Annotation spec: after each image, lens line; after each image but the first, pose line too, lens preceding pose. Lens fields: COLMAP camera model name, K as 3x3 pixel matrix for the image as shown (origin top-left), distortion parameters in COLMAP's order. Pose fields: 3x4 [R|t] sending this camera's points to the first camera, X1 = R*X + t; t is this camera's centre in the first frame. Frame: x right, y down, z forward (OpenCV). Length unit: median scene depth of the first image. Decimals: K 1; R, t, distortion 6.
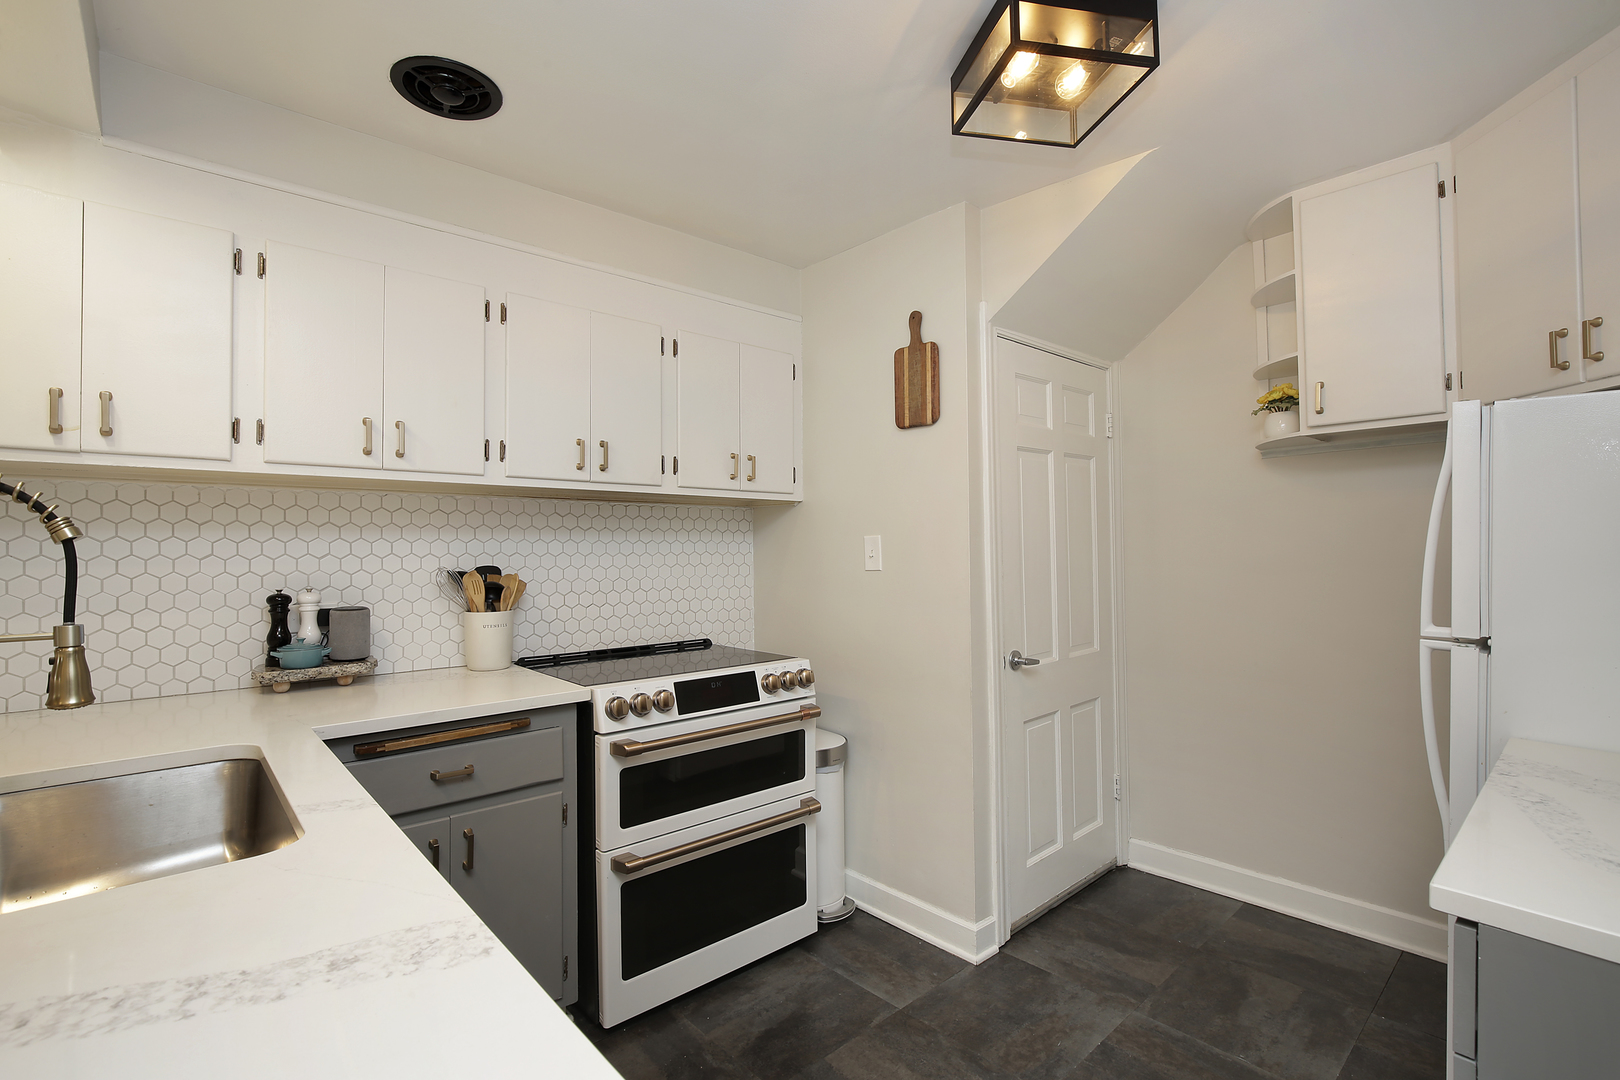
lens RADIAL K [[743.6, 0, 816.7], [0, 743.6, 543.2], [0, 0, 1]] dist [-0.003445, -0.000368]
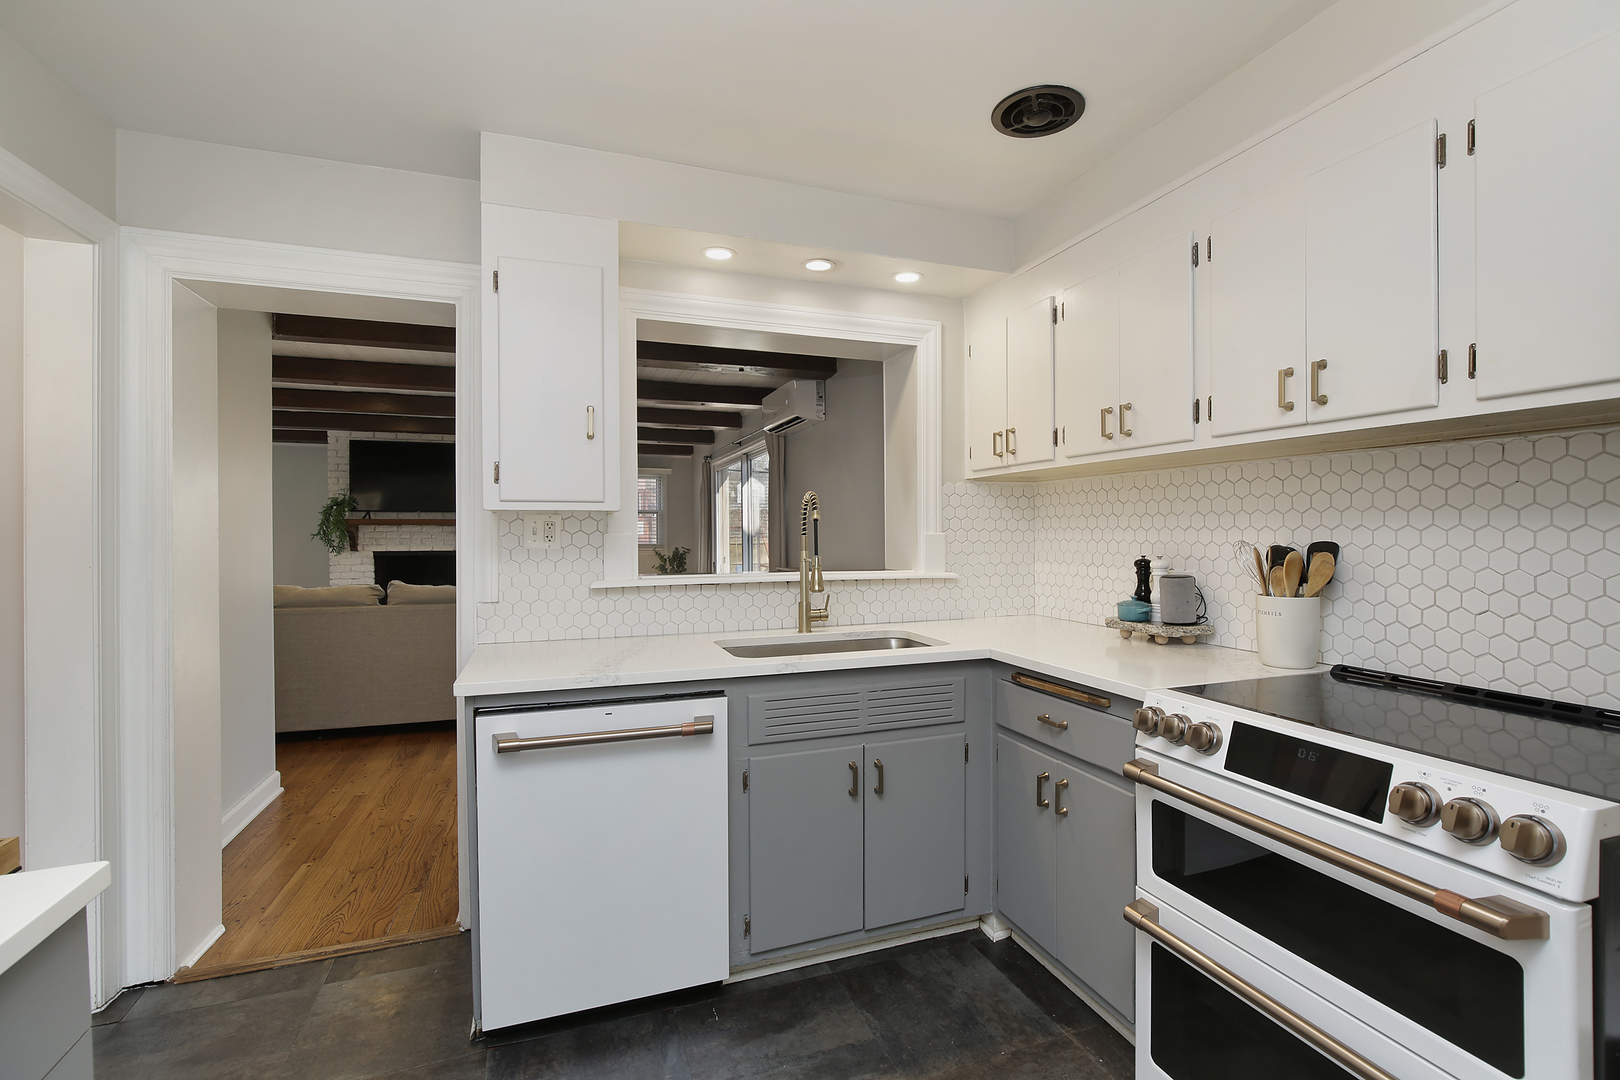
lens RADIAL K [[743.6, 0, 819.4], [0, 743.6, 534.8], [0, 0, 1]] dist [-0.003445, -0.000368]
pose [[-0.367092, 0.014421, -0.930073, 0.524179], [0.015098, 0.999840, 0.009544, 0.008073], [0.930062, -0.010538, -0.367251, 0.840406]]
